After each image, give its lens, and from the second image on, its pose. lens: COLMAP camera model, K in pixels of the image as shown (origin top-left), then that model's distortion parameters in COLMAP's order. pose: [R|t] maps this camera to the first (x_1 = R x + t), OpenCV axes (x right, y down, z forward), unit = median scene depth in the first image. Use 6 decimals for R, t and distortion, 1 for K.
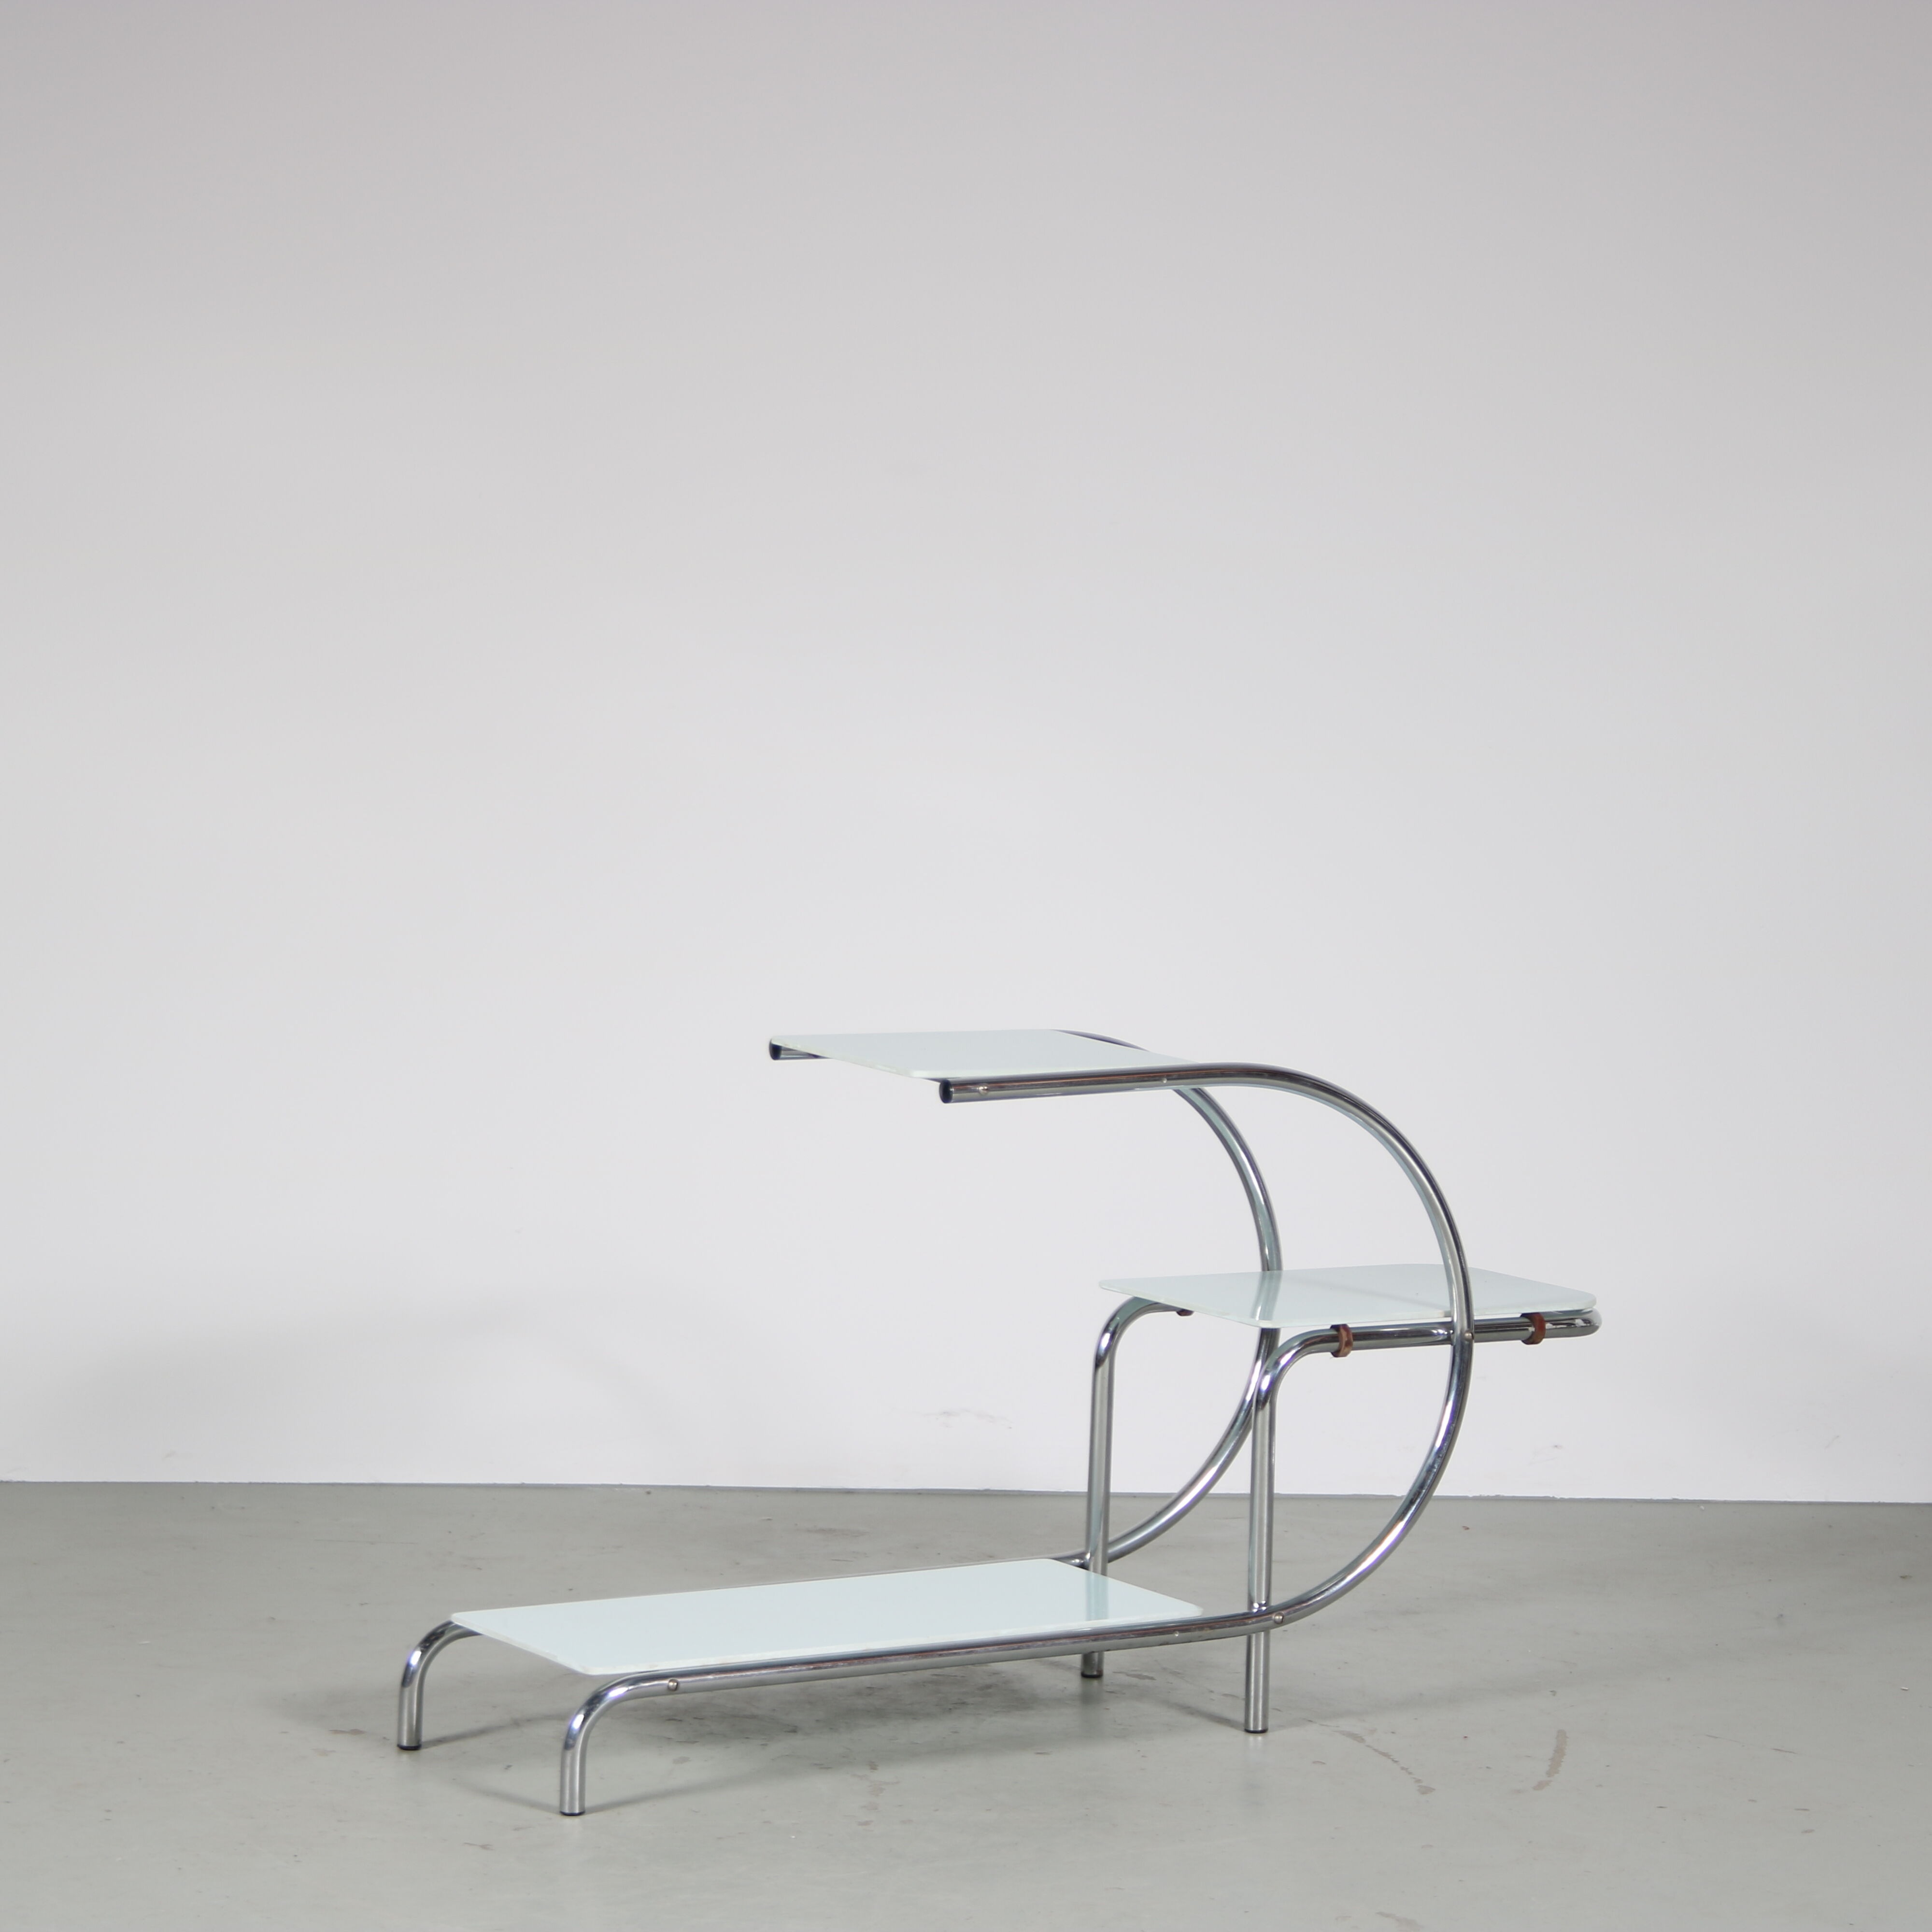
lens RADIAL K [[6821.1, 0, 966.0], [0, 6821.1, 966.0], [0, 0, 1]] dist [0.061445, 0.545171]
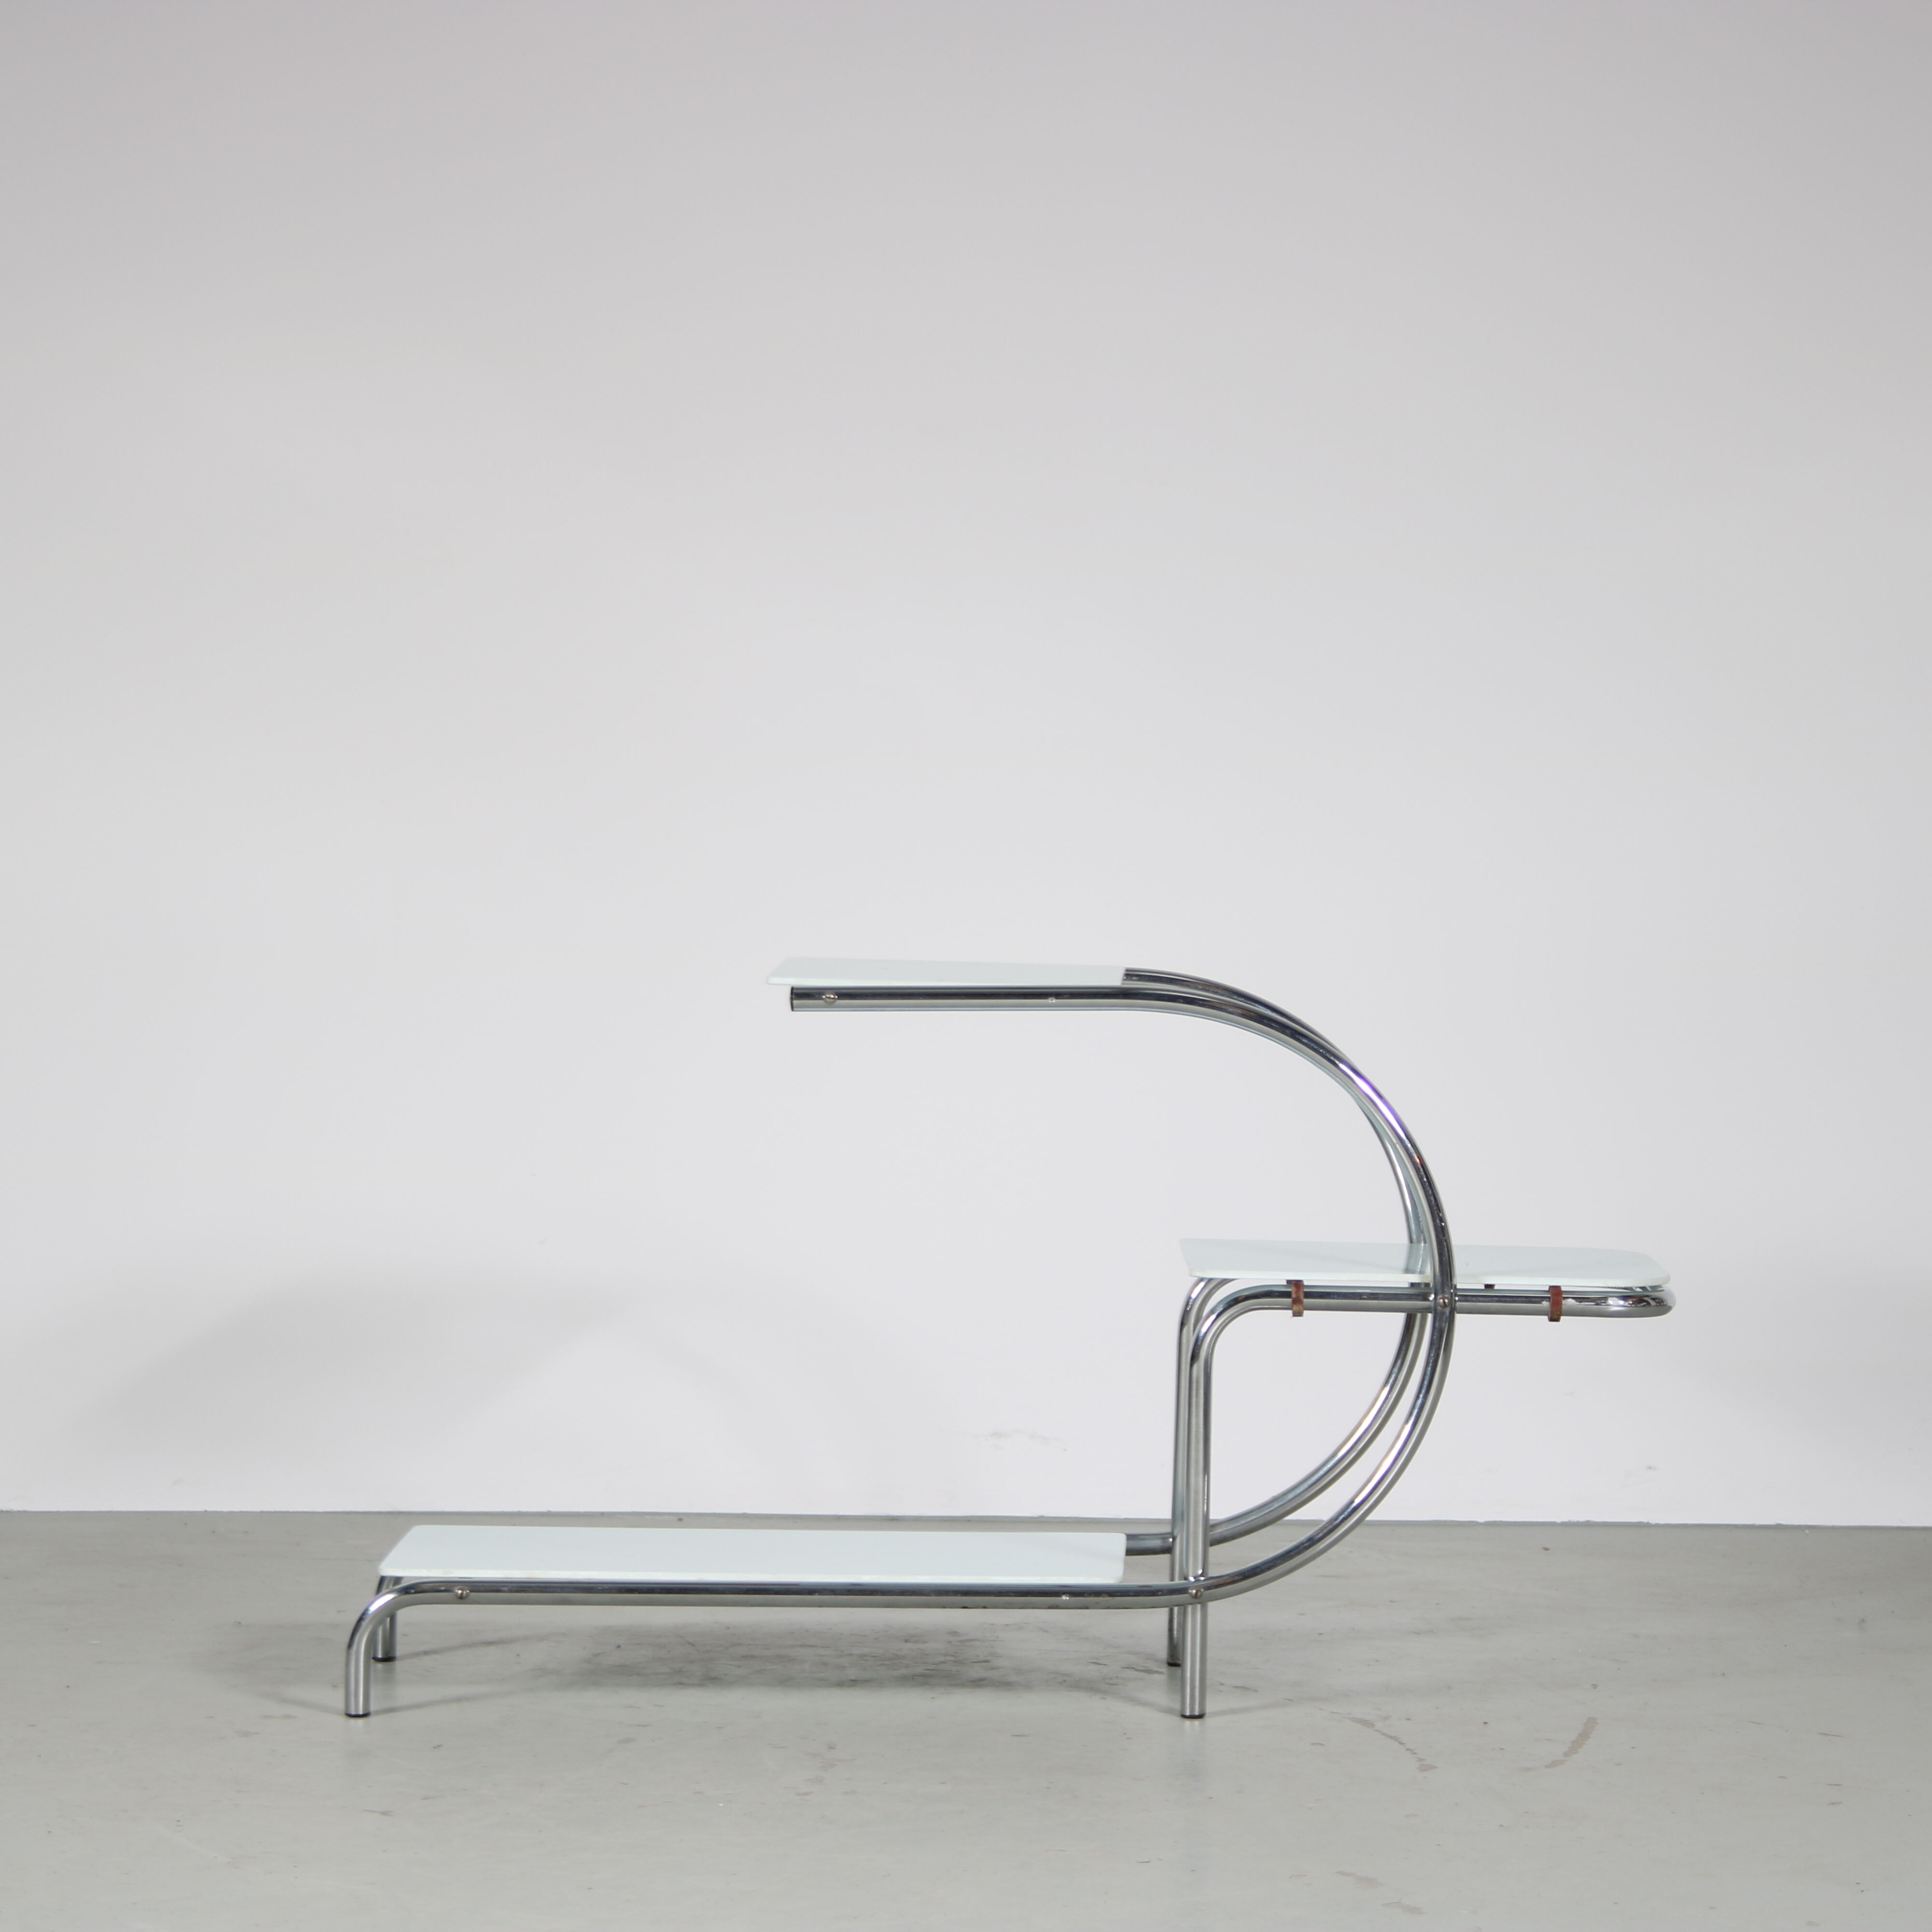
lens RADIAL K [[6821.1, 0, 966.0], [0, 6821.1, 966.0], [0, 0, 1]] dist [0.061445, 0.545171]
pose [[0.998101, -0.007991, -0.061075, 0.059115], [0.005112, 0.998875, -0.047146, 0.052946], [0.061383, 0.046744, 0.997019, 0.071120]]
